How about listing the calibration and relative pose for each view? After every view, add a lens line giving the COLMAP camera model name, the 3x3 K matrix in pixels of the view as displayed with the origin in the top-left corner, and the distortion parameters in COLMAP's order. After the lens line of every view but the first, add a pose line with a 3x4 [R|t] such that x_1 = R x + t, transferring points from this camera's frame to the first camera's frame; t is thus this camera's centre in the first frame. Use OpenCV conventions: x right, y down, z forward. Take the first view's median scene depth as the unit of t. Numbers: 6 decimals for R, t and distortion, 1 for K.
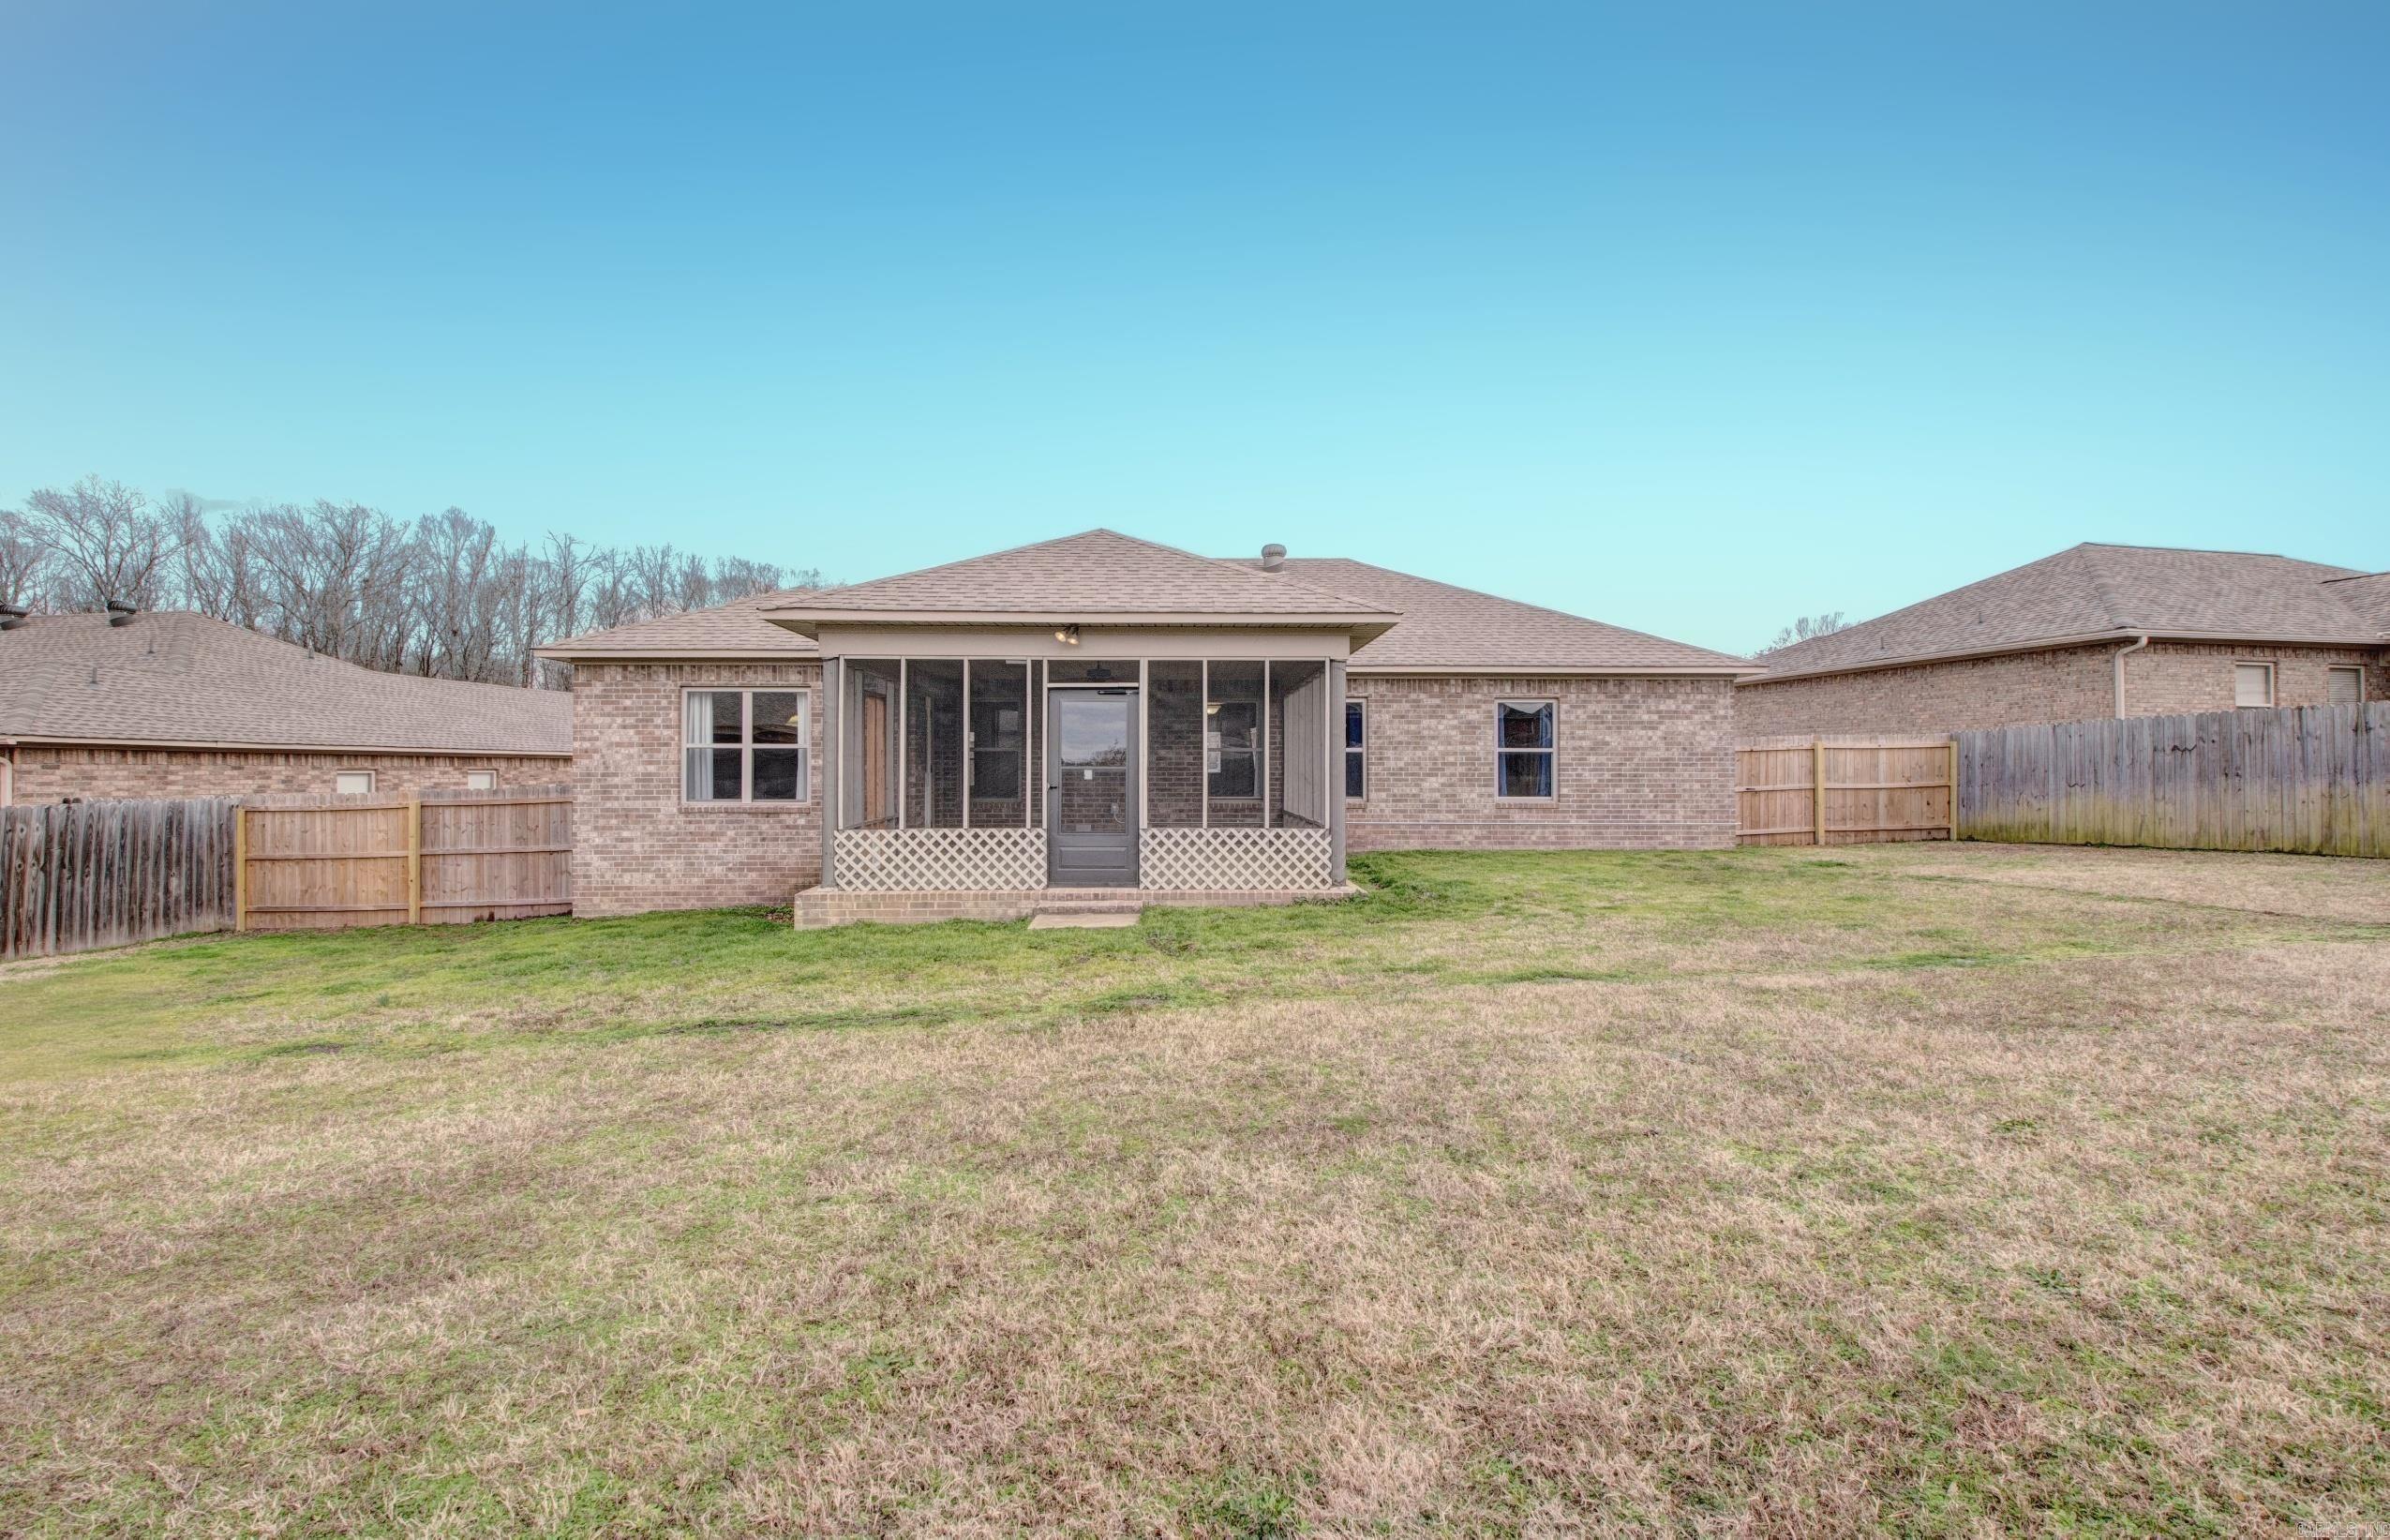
lens RADIAL K [[1093.1, 0, 1195.9], [0, 1093.1, 768.8], [0, 0, 1]] dist [-0.005890, -0.002175]
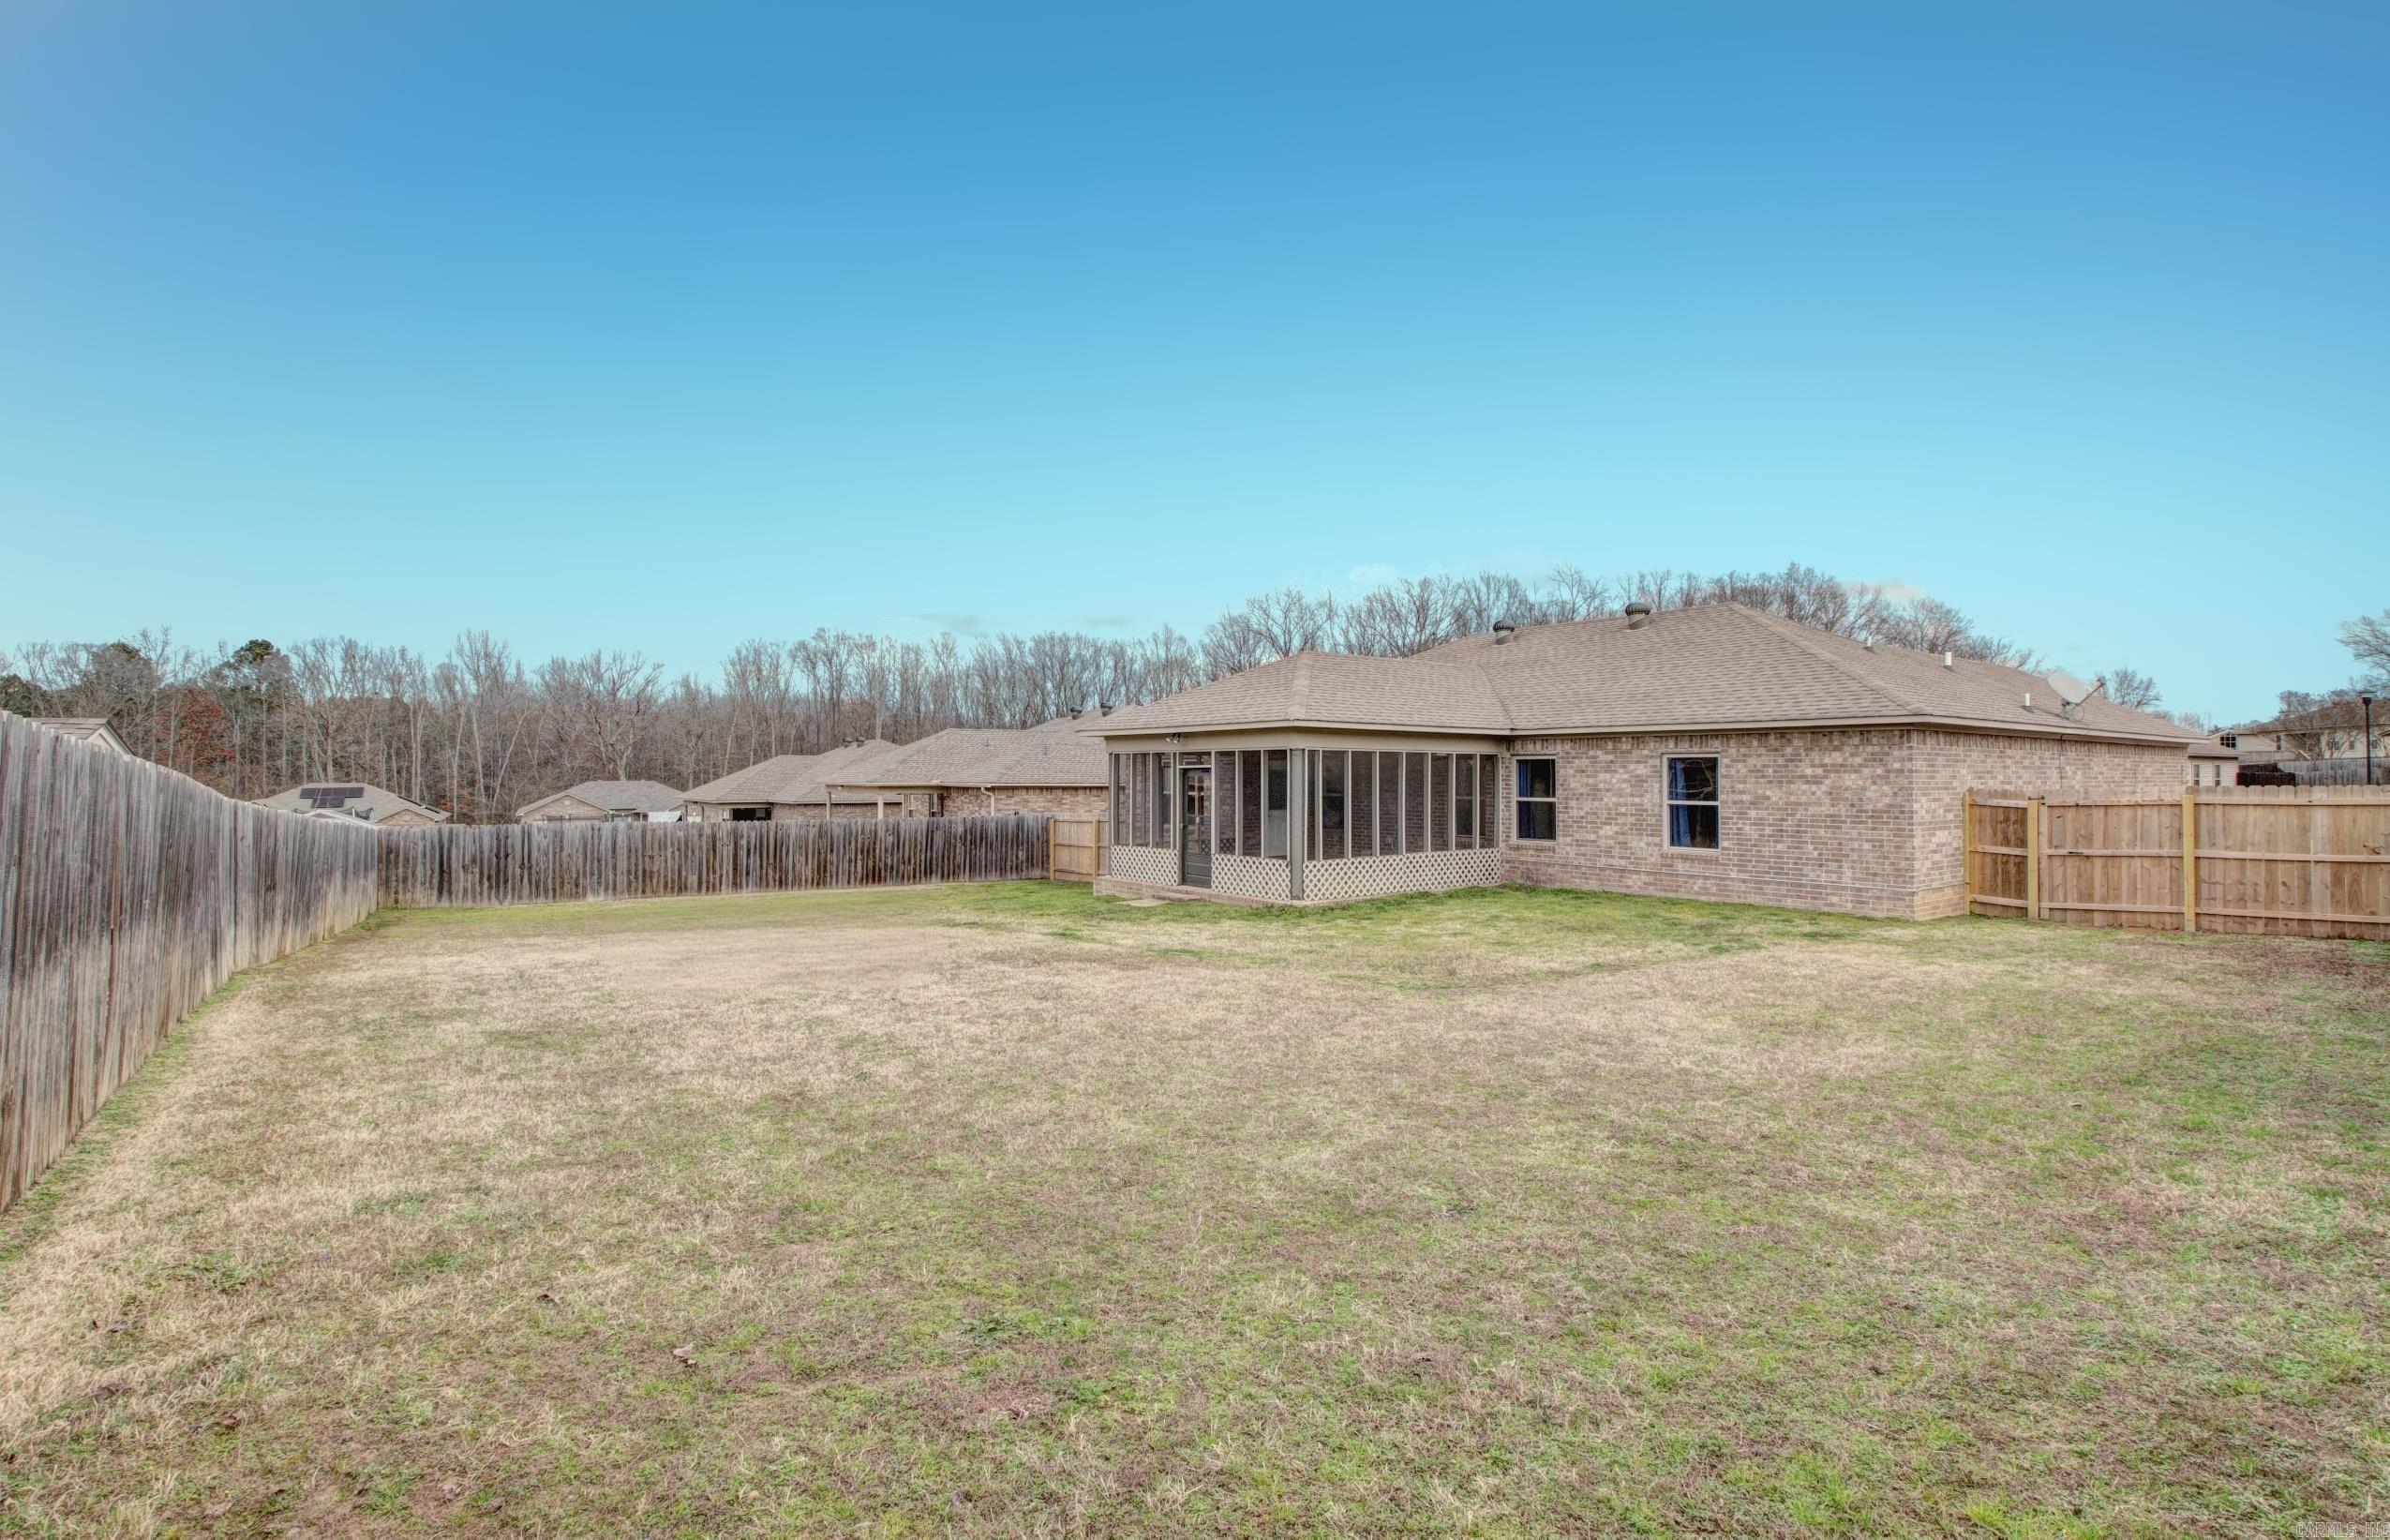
lens RADIAL K [[1093.1, 0, 1203.5], [0, 1093.1, 768.8], [0, 0, 1]] dist [-0.005890, -0.002175]
pose [[0.599643, -0.003685, -0.800259, 0.859215], [0.000321, 0.999990, -0.004365, -0.045224], [0.800268, 0.002361, 0.599638, 0.002096]]
